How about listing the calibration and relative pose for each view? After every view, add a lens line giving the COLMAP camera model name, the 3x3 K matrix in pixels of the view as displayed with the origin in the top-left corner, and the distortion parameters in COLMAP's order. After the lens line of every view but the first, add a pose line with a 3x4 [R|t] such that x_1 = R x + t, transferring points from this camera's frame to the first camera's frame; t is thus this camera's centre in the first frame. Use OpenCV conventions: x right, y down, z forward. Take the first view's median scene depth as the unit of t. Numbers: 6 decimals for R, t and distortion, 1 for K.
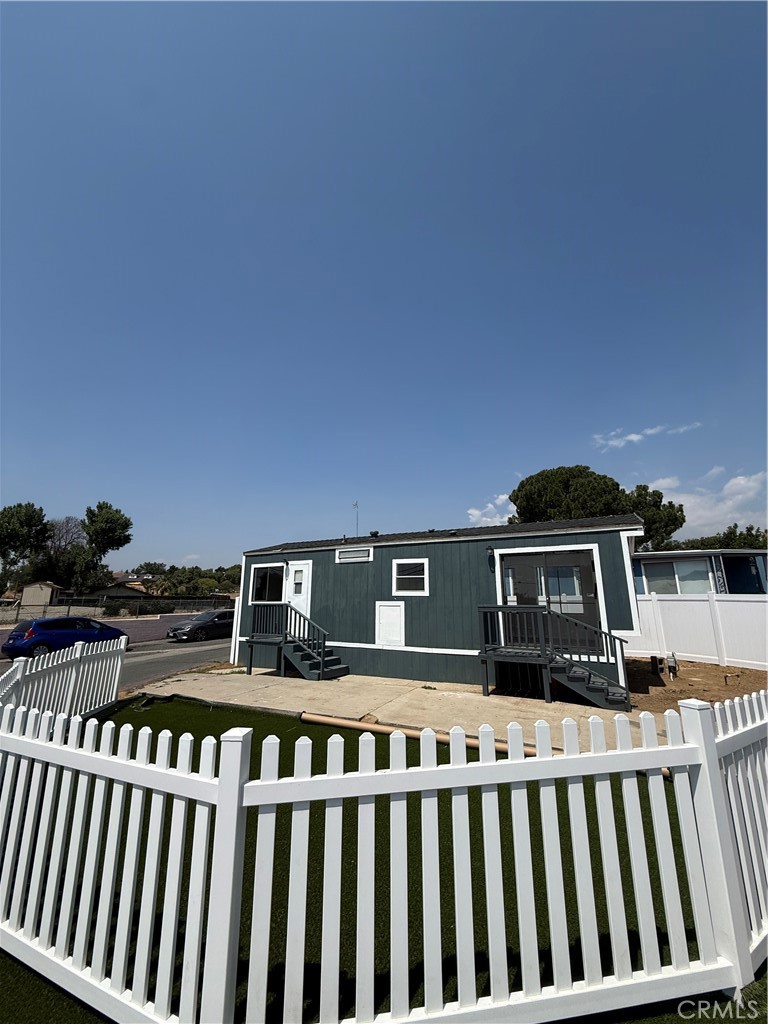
lens RADIAL K [[407.1, 0, 382.1], [0, 407.1, 506.5], [0, 0, 1]] dist [-0.001275, 0.000062]
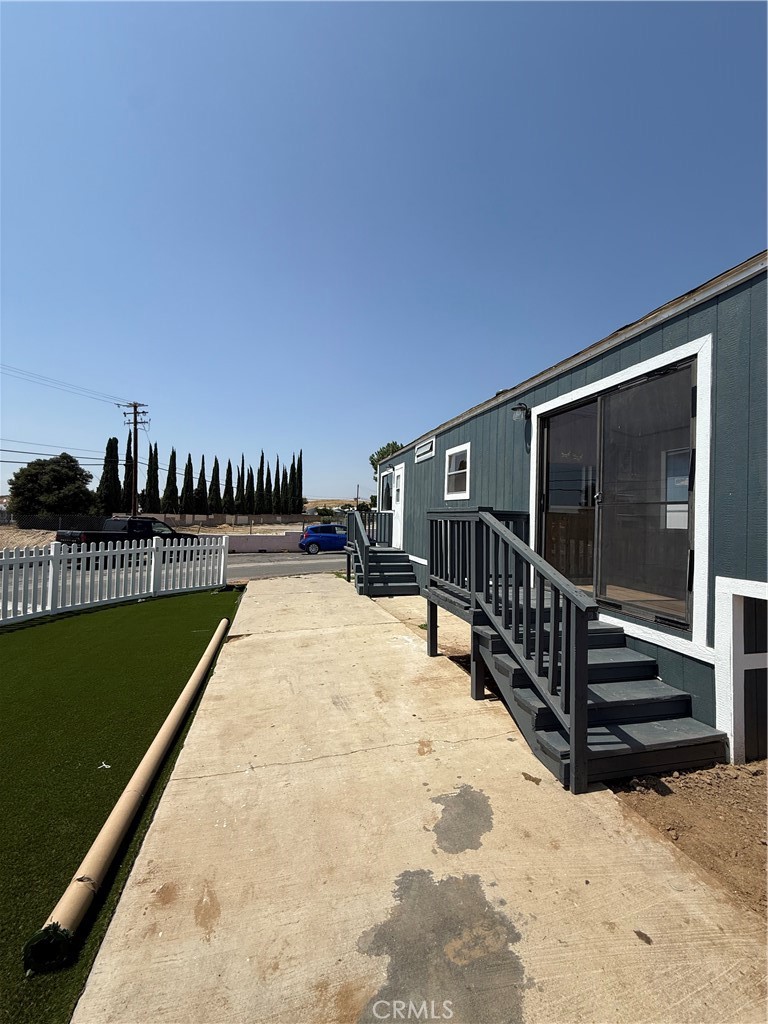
lens RADIAL K [[407.1, 0, 384.6], [0, 407.1, 509.7], [0, 0, 1]] dist [-0.001275, 0.000062]
pose [[0.672286, -0.007109, -0.740257, 0.478644], [0.161613, 0.977244, 0.137389, 0.116515], [0.722435, -0.212000, 0.658136, 0.434705]]
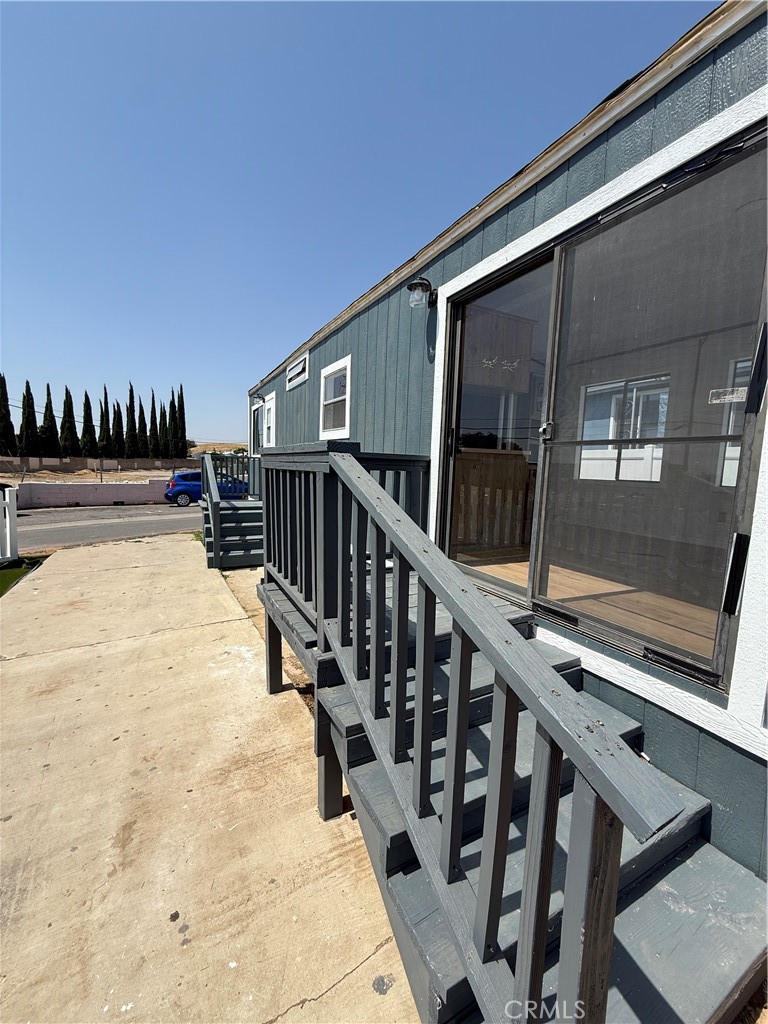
lens RADIAL K [[407.1, 0, 383.2], [0, 407.1, 509.4], [0, 0, 1]] dist [-0.001275, 0.000062]
pose [[0.826508, 0.076244, -0.557738, 0.387181], [0.112460, 0.948448, 0.296309, 0.153919], [0.551577, -0.307625, 0.775325, 0.595761]]
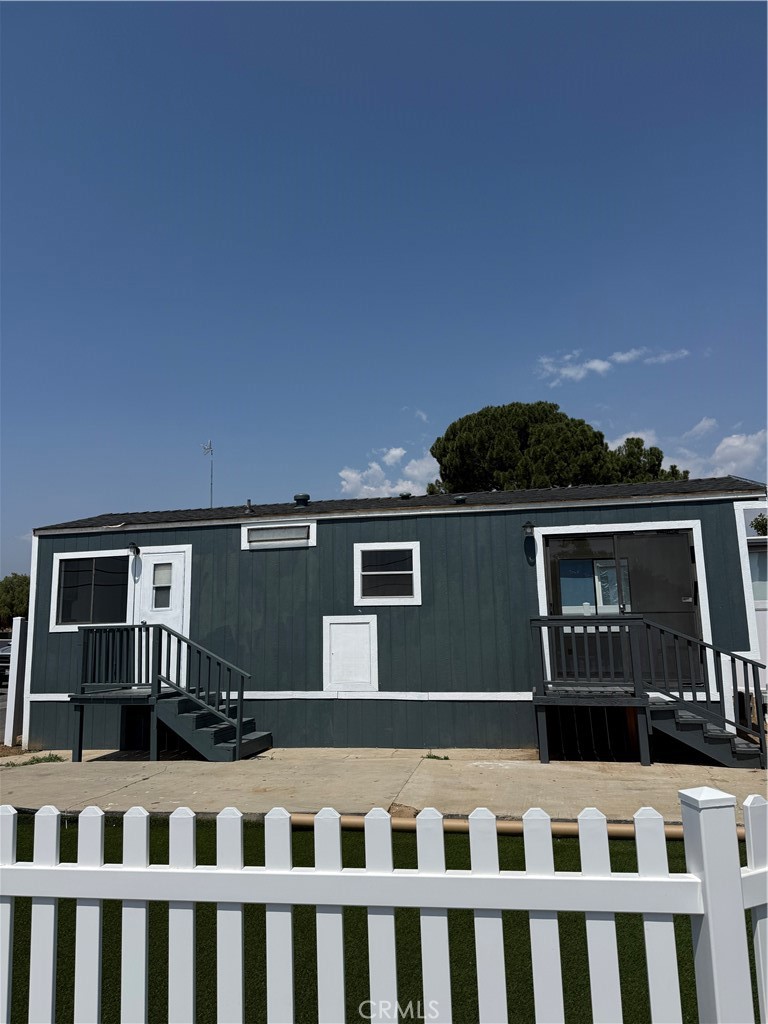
lens RADIAL K [[713.9, 0, 378.7], [0, 713.9, 510.2], [0, 0, 1]] dist [0.073538, -0.069028]
pose [[0.964613, 0.021663, 0.262777, -0.204401], [-0.039235, 0.997317, 0.061808, 0.020791], [-0.260733, -0.069931, 0.962875, 0.032161]]
